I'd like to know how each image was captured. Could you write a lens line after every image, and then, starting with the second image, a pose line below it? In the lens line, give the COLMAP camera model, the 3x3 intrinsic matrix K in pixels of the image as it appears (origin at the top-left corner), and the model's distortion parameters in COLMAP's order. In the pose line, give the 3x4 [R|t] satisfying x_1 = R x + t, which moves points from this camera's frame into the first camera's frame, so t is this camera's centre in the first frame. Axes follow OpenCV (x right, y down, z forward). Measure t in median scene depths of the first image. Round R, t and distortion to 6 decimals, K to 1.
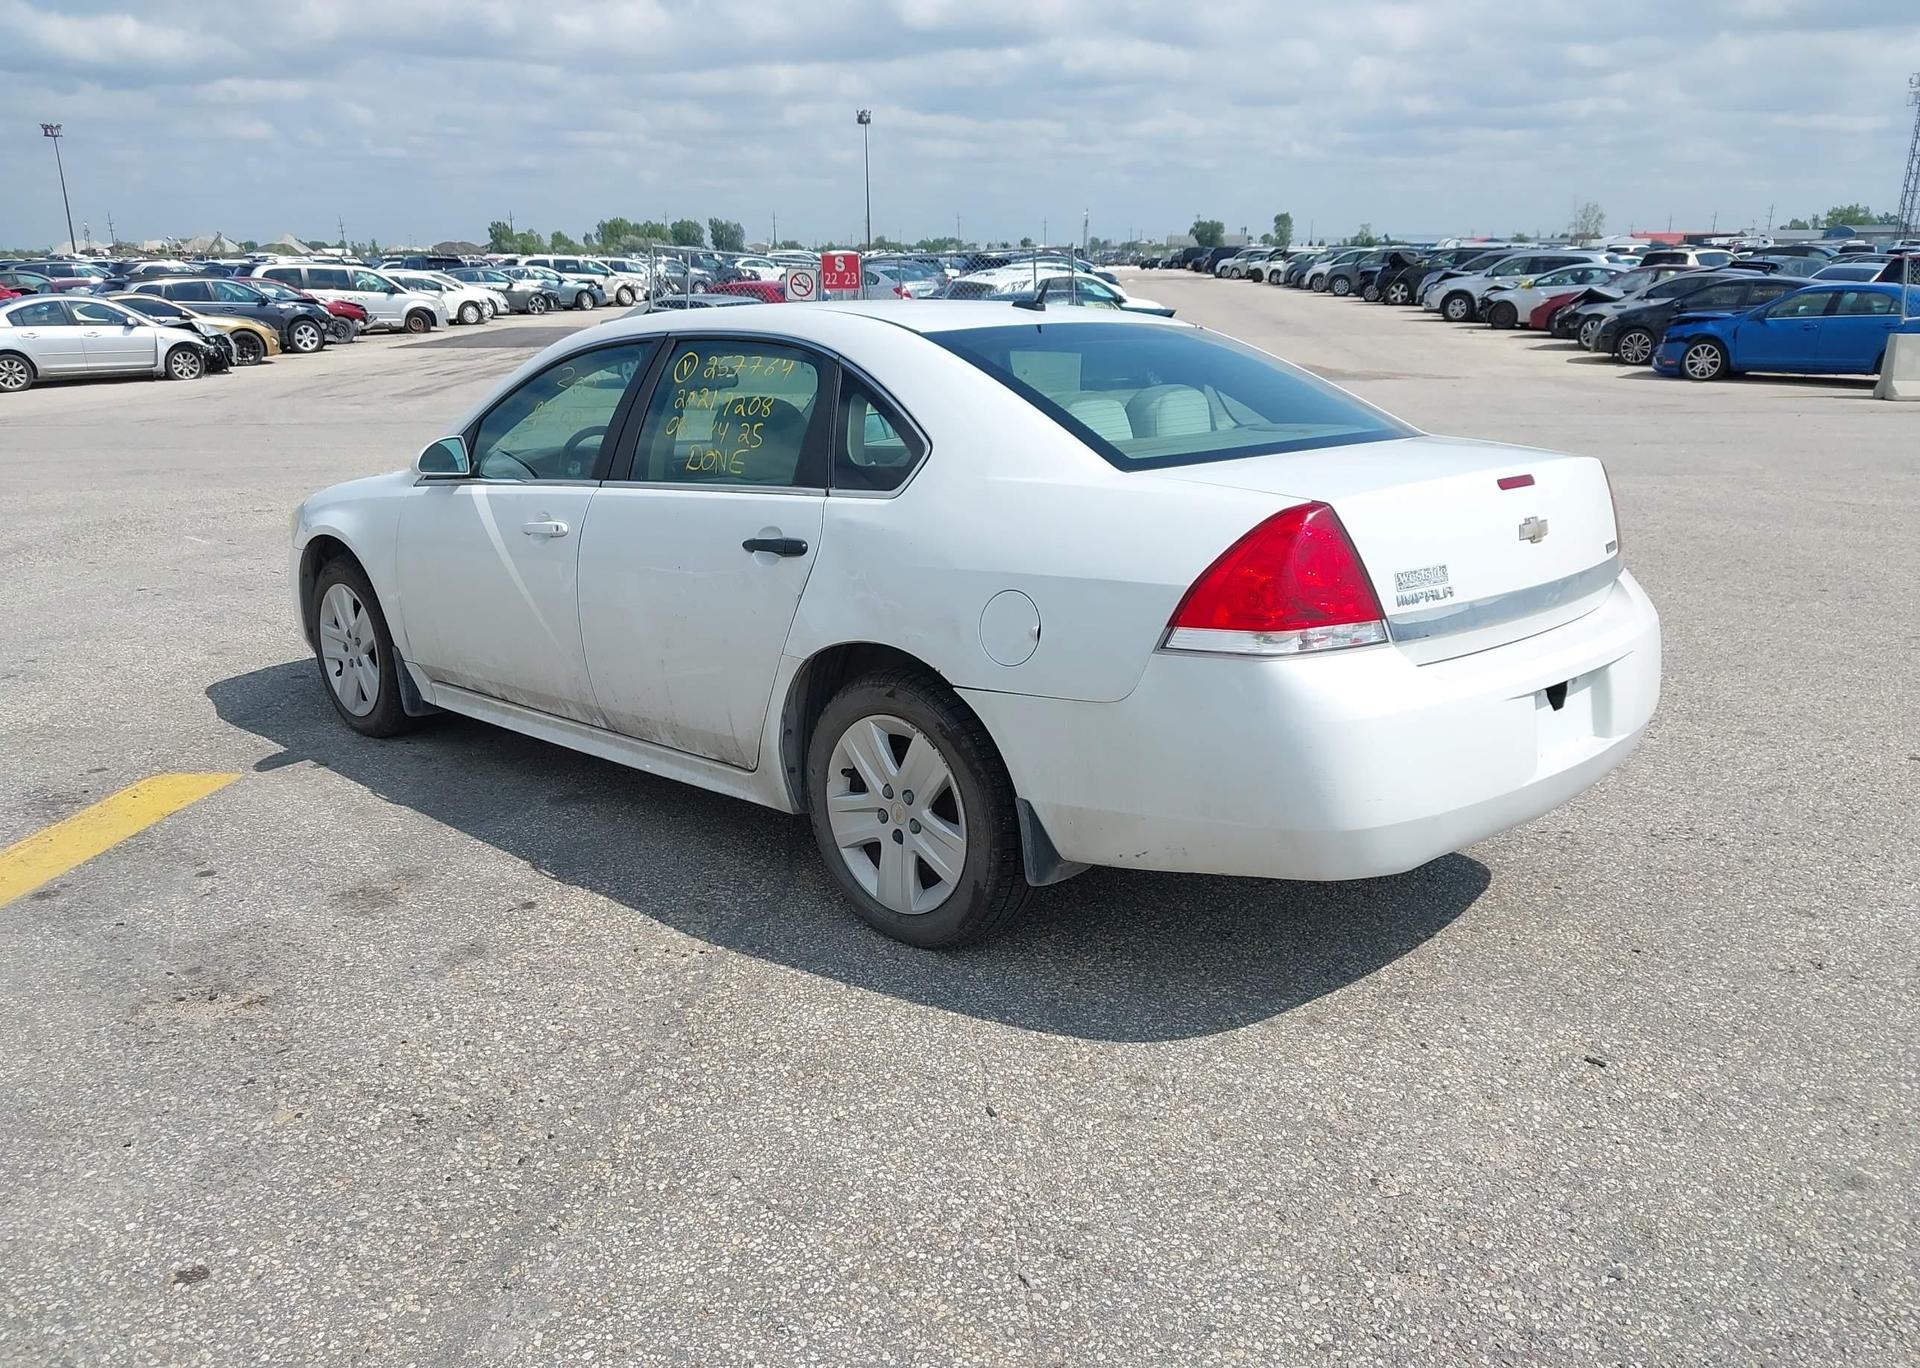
lens RADIAL K [[1544.7, 0, 950.9], [0, 1544.7, 685.4], [0, 0, 1]] dist [0.014720, -0.017803]
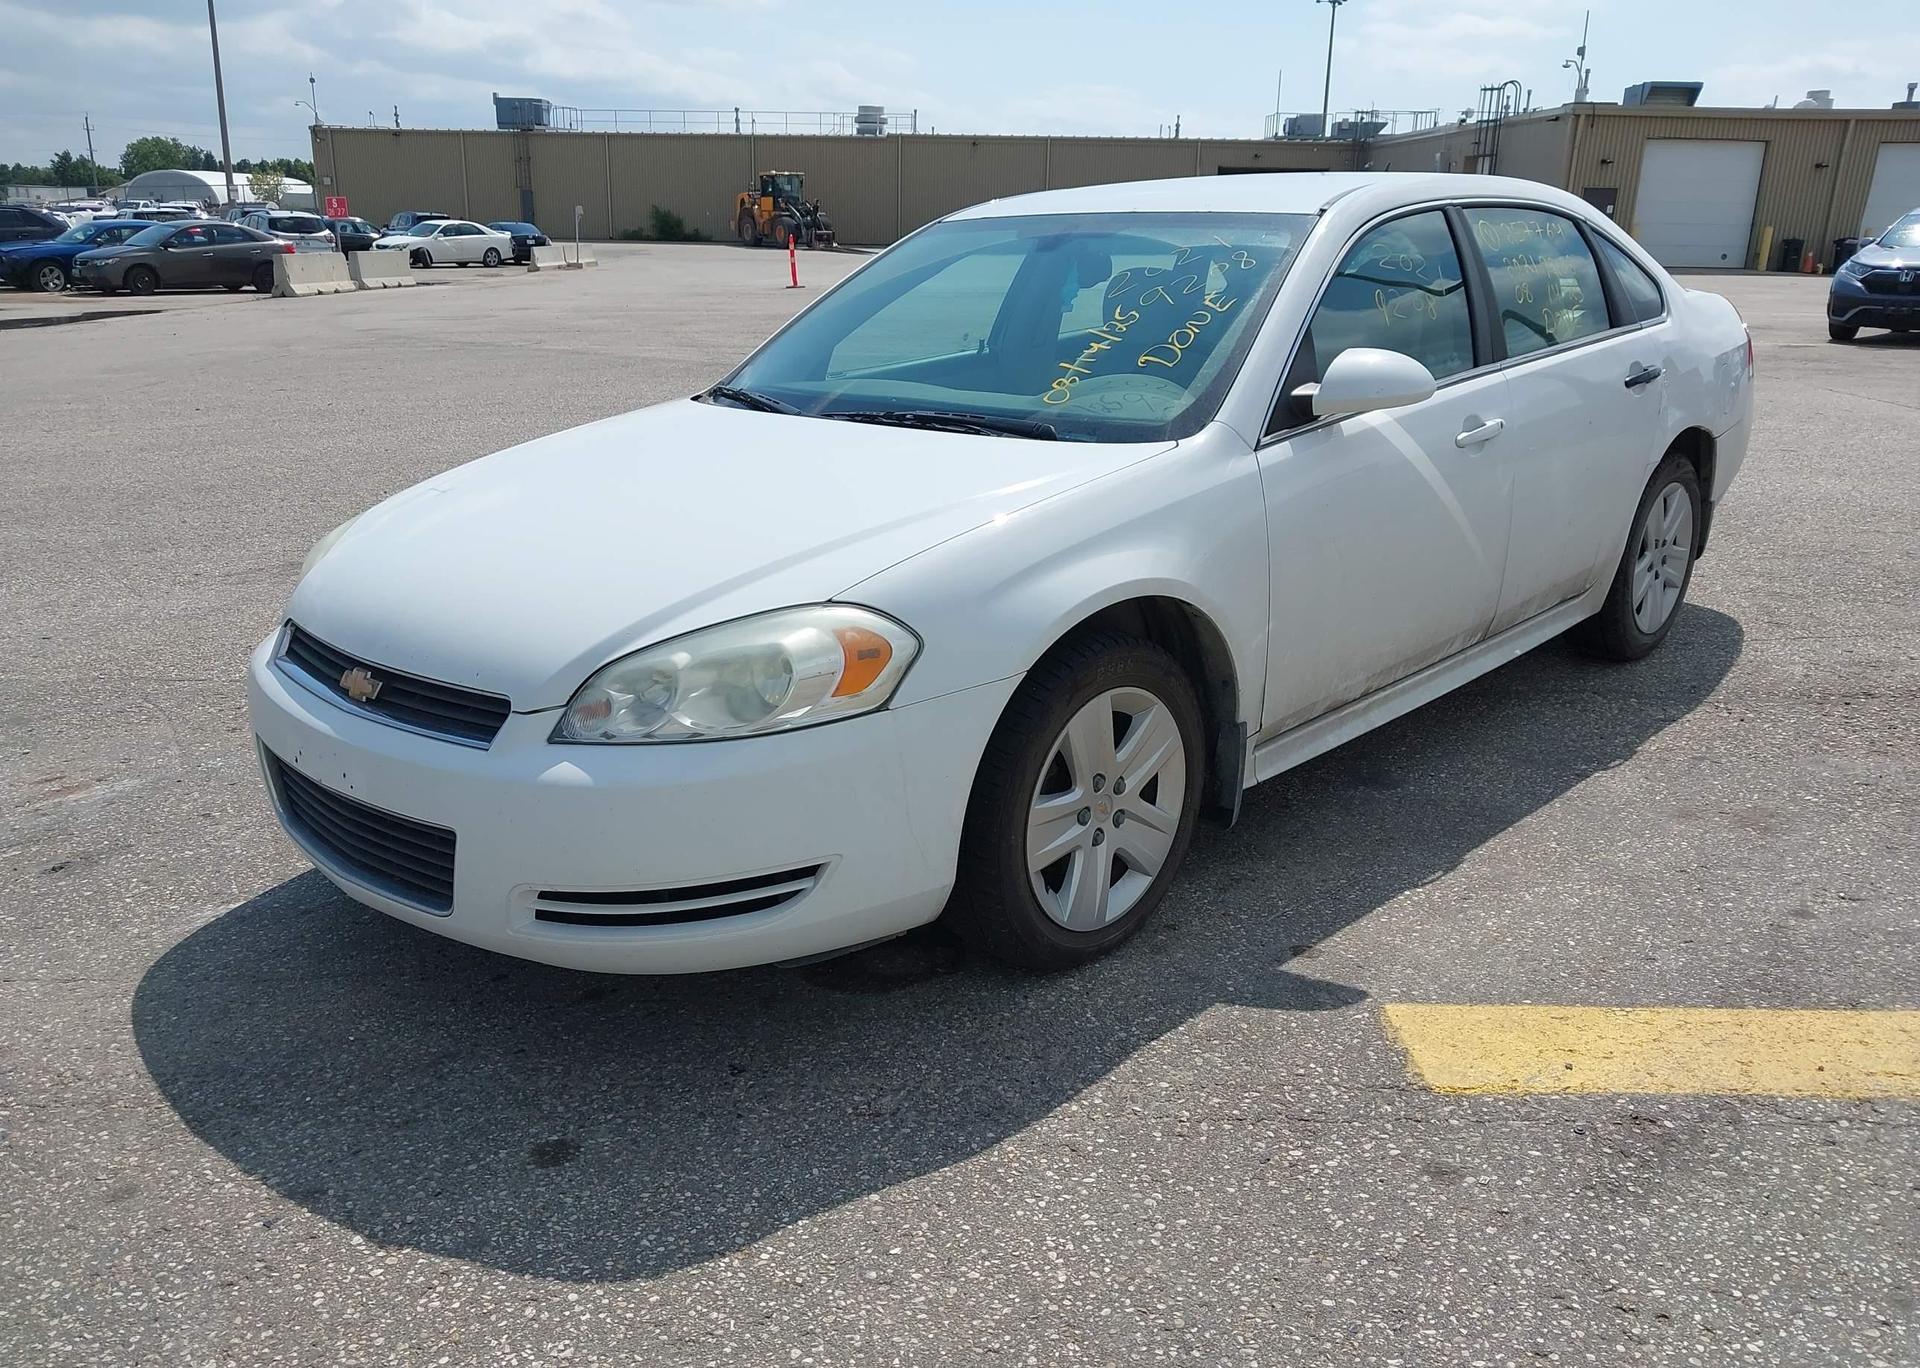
lens RADIAL K [[1544.7, 0, 949.8], [0, 1544.7, 682.3], [0, 0, 1]] dist [0.014720, -0.017803]
pose [[-0.015705, -0.276003, 0.961029, -0.157727], [0.251755, 0.929090, 0.270944, -0.039428], [-0.967664, 0.246198, 0.054893, 0.180539]]
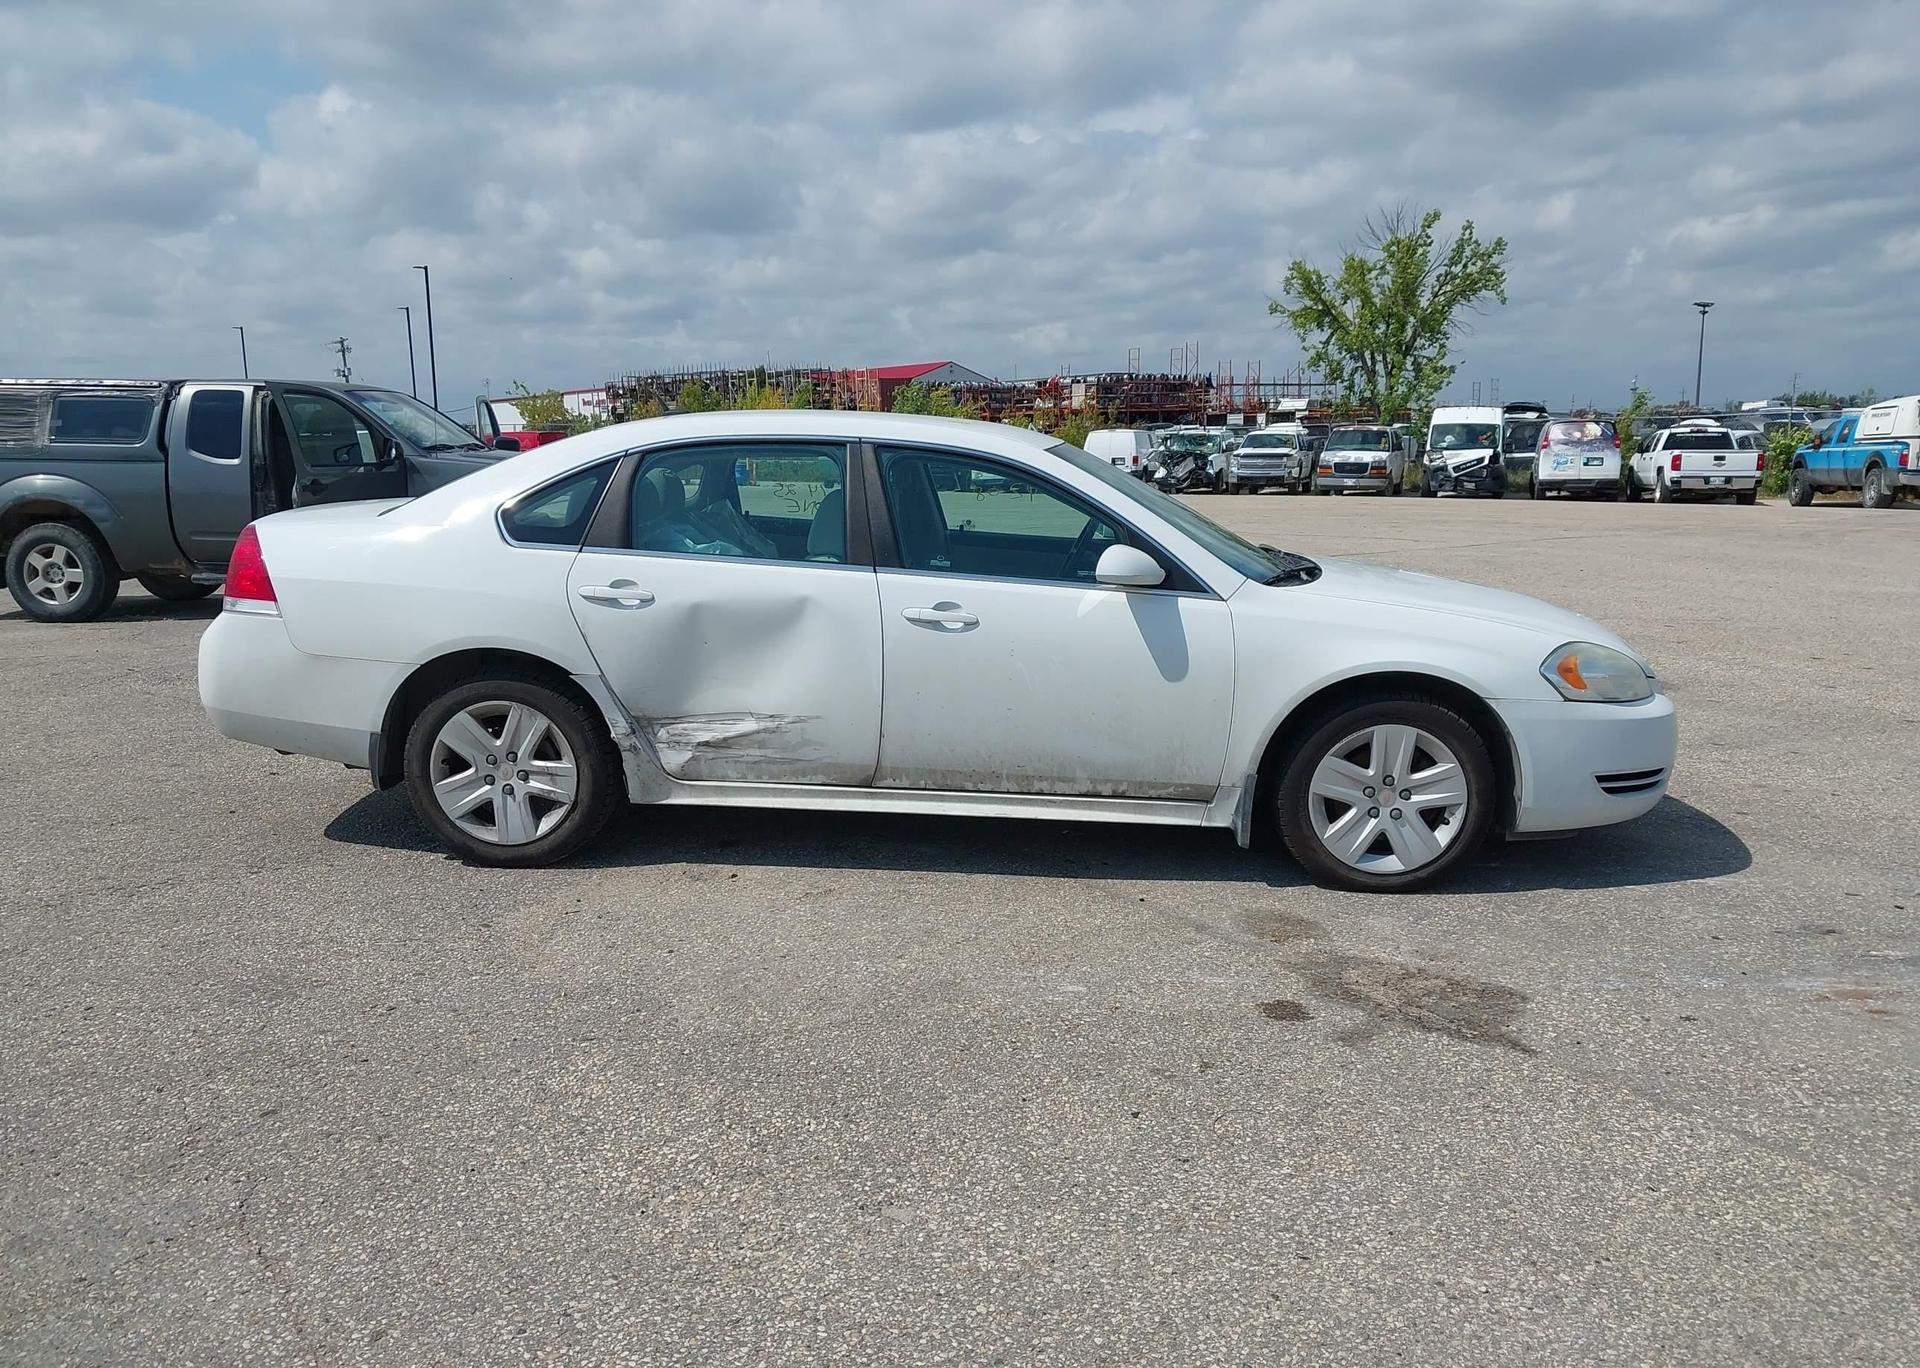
lens RADIAL K [[1544.7, 0, 954.2], [0, 1544.7, 690.7], [0, 0, 1]] dist [0.014720, -0.017803]
pose [[-0.756427, 0.123380, -0.642337, 0.103082], [-0.153555, 0.921104, 0.357754, -0.073336], [0.635798, 0.369248, -0.677802, 0.291508]]
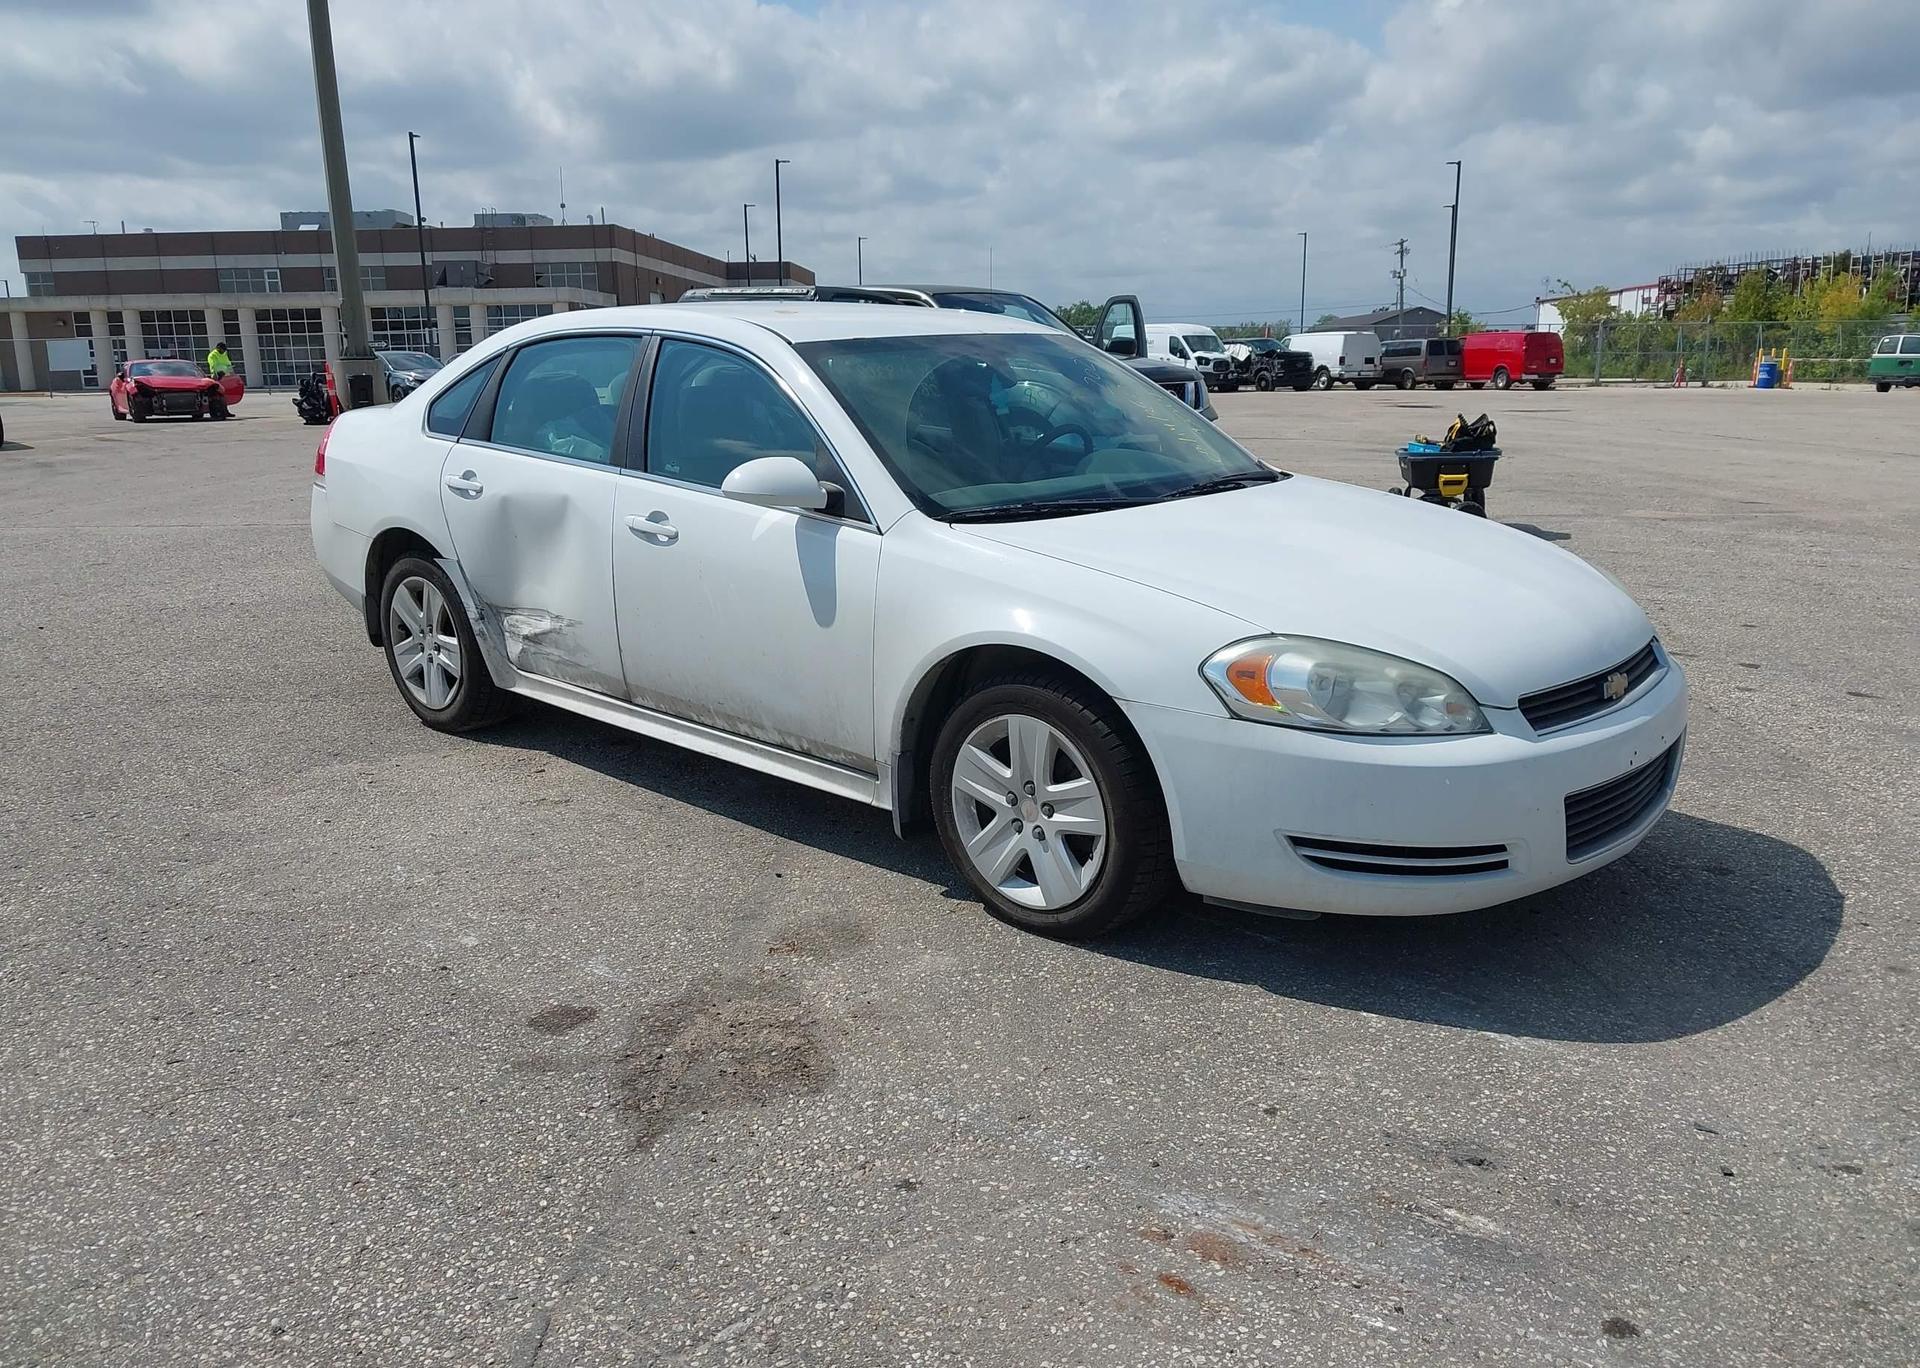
lens RADIAL K [[1544.7, 0, 949.4], [0, 1544.7, 679.0], [0, 0, 1]] dist [0.014720, -0.017803]
pose [[-0.999132, 0.027710, -0.031114, -0.019770], [0.010469, 0.889788, 0.456255, -0.076966], [0.040328, 0.455533, -0.889305, 0.317432]]
